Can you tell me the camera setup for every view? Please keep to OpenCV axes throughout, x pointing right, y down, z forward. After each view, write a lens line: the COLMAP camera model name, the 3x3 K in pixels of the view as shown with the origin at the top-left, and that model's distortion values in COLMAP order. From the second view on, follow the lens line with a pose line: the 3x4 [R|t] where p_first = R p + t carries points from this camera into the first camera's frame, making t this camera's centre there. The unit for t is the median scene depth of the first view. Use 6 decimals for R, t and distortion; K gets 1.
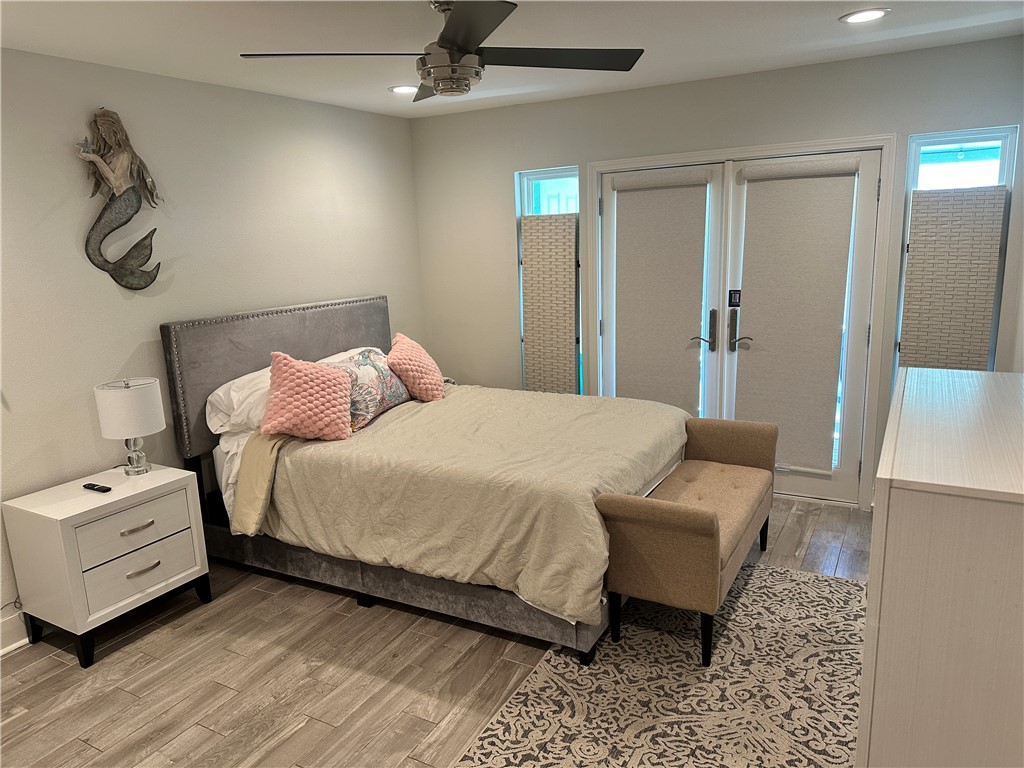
lens RADIAL K [[714.3, 0, 512.0], [0, 714.3, 384.0], [0, 0, 1]] dist [0.070455, -0.107954]
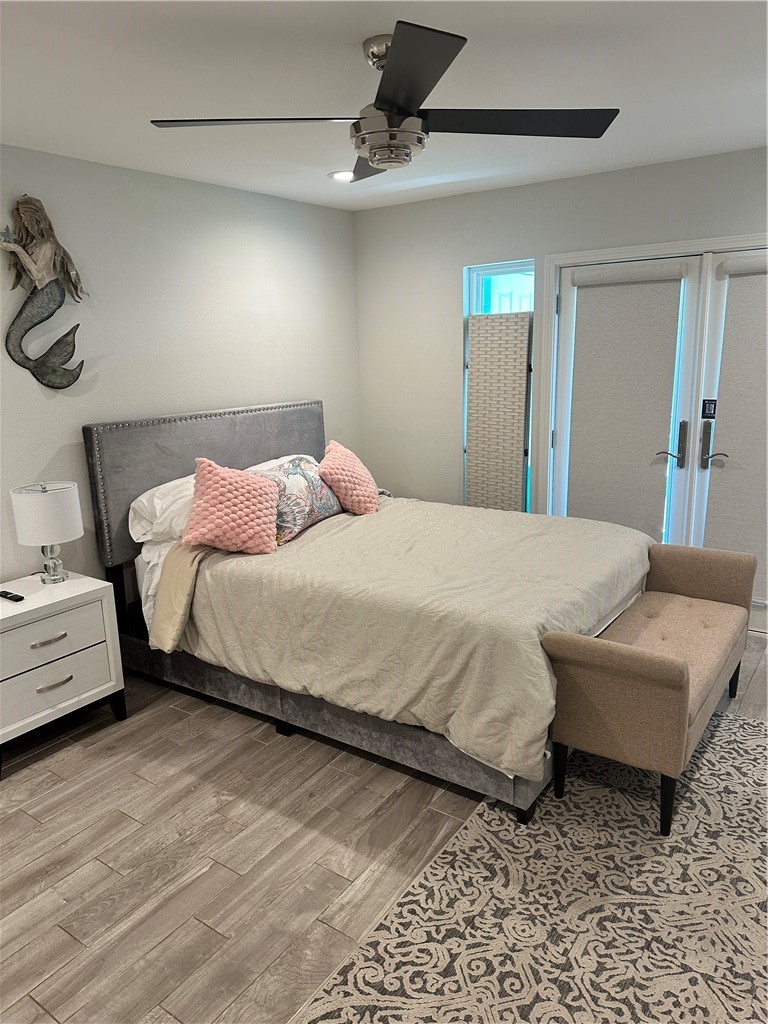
lens RADIAL K [[714.3, 0, 384.0], [0, 714.3, 512.0], [0, 0, 1]] dist [0.070455, -0.107954]
pose [[0.994497, 0.031964, -0.099767, 0.008029], [-0.029310, 0.999179, 0.027955, -0.008556], [0.100579, -0.024877, 0.994618, 0.106600]]
